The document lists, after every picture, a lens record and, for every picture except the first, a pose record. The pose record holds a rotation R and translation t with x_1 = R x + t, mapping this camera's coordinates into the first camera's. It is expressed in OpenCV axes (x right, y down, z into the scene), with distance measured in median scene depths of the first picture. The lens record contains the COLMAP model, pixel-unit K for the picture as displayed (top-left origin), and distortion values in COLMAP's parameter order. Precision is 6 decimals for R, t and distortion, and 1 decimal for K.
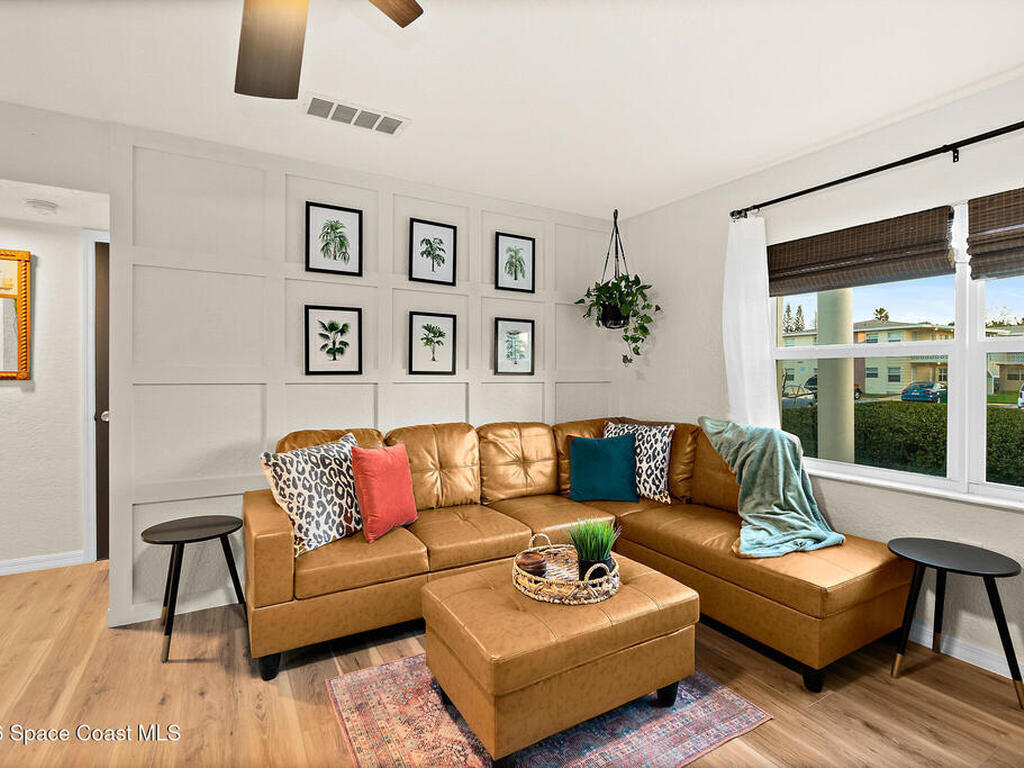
lens RADIAL K [[497.4, 0, 512.1], [0, 497.4, 375.2], [0, 0, 1]] dist [-0.003938, -0.000583]
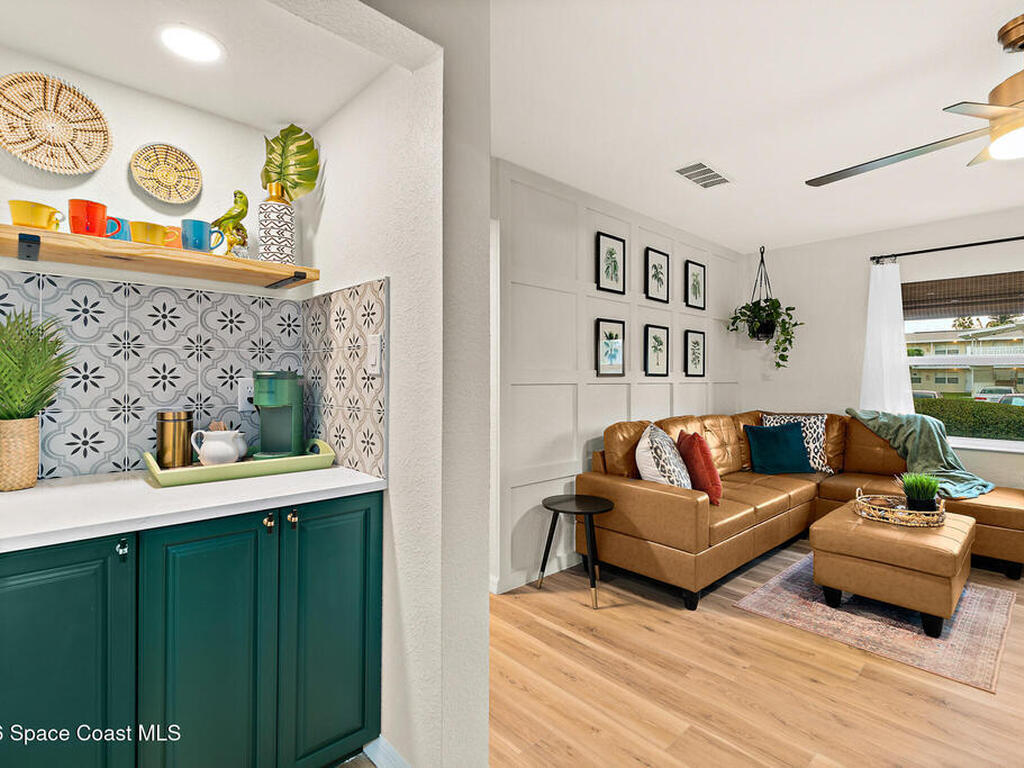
lens RADIAL K [[502.7, 0, 508.9], [0, 502.7, 377.7], [0, 0, 1]] dist [0.001238, 0.000111]
pose [[0.975026, -0.000353, 0.222090, -0.825182], [0.000215, 1.000000, 0.000642, 0.000906], [-0.222090, -0.000578, 0.975026, -0.120031]]
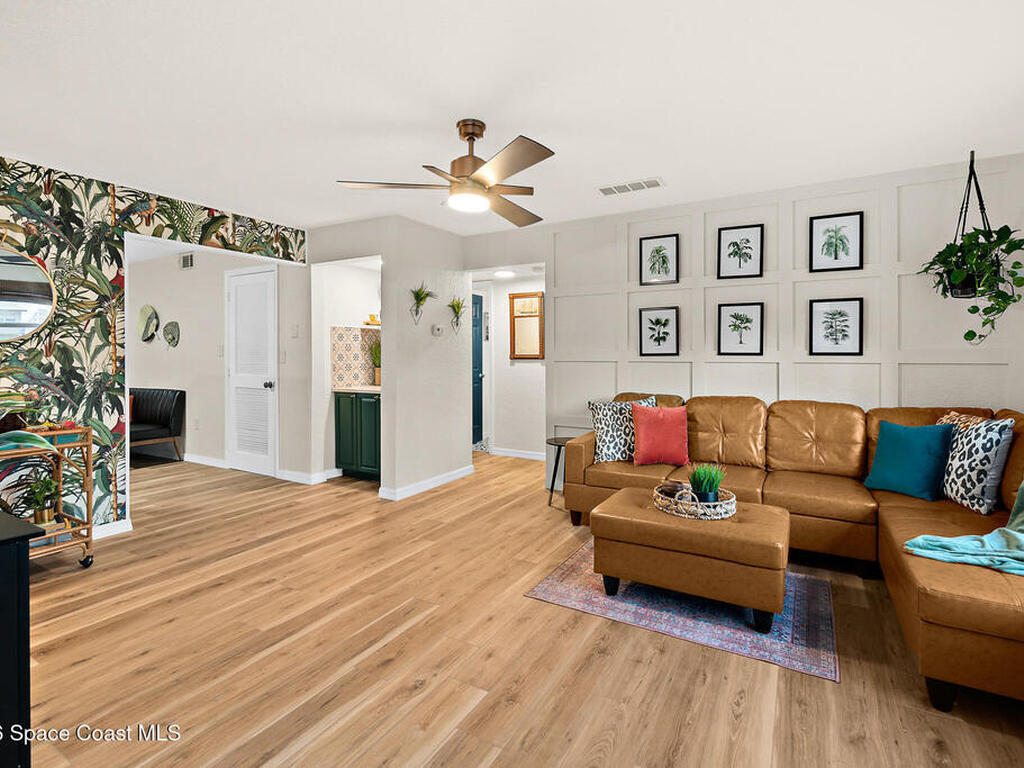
lens RADIAL K [[510.1, 0, 509.6], [0, 510.1, 357.4], [0, 0, 1]] dist [-0.000348, -0.000463]
pose [[0.495349, -0.001721, -0.868692, 0.652401], [0.000342, 0.999998, -0.001787, 0.005432], [0.868694, 0.000588, 0.495349, -0.077231]]
